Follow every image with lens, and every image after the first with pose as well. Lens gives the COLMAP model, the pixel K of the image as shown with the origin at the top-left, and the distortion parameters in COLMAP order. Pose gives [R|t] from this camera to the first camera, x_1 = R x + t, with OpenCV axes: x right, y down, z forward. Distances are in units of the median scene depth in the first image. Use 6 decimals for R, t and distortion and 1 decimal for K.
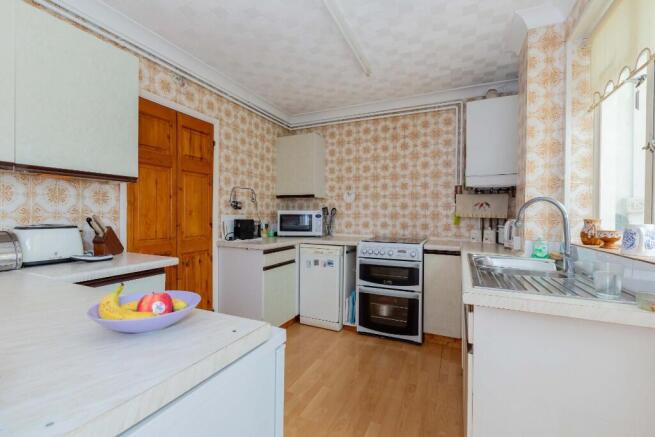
lens RADIAL K [[289.6, 0, 327.3], [0, 289.6, 216.9], [0, 0, 1]] dist [-0.003105, -0.000873]
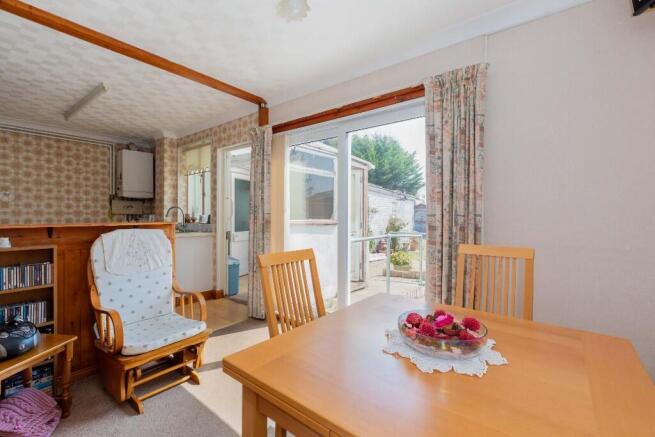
lens RADIAL K [[289.6, 0, 326.3], [0, 289.6, 217.7], [0, 0, 1]] dist [-0.003105, -0.000873]
pose [[0.242979, -0.013635, 0.969936, -0.879764], [0.009040, 0.999890, 0.011791, 0.014500], [-0.969989, 0.005904, 0.243075, -0.599237]]
